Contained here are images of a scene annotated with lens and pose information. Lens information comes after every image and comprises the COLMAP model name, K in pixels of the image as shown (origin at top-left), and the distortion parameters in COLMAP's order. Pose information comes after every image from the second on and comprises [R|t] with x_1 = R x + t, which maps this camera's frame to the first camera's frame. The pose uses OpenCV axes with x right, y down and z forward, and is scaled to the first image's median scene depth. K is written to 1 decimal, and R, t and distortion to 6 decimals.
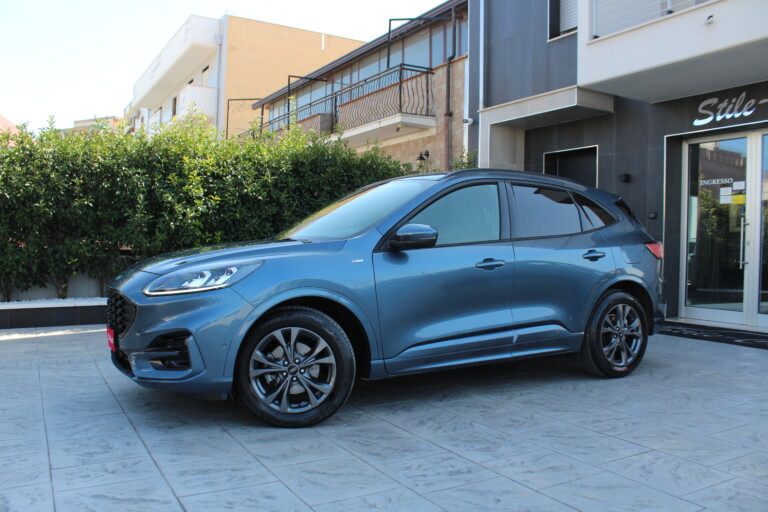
lens RADIAL K [[632.5, 0, 380.4], [0, 632.5, 258.1], [0, 0, 1]] dist [-0.162078, 0.131543]
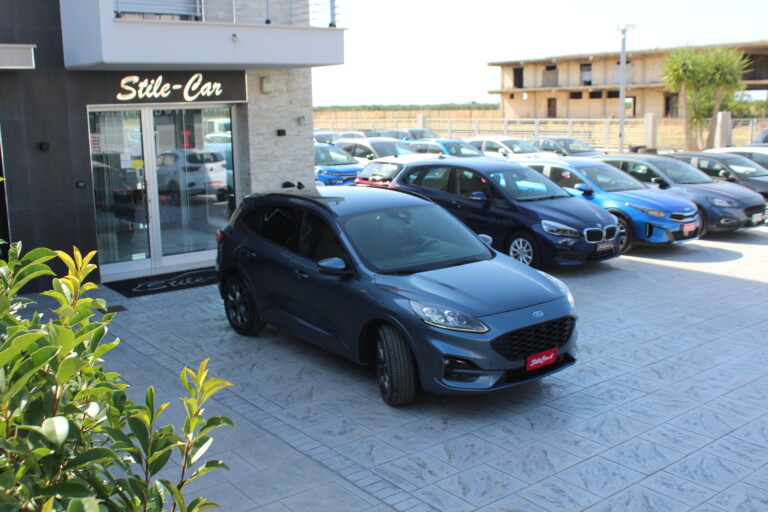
lens RADIAL K [[799.4, 0, 384.1], [0, 799.4, 254.8], [0, 0, 1]] dist [-0.101854, 0.000000]
pose [[-0.136289, -0.195429, 0.971202, -1.014750], [0.038735, 0.978548, 0.202342, -0.225877], [-0.989912, 0.065196, -0.125795, 0.776243]]
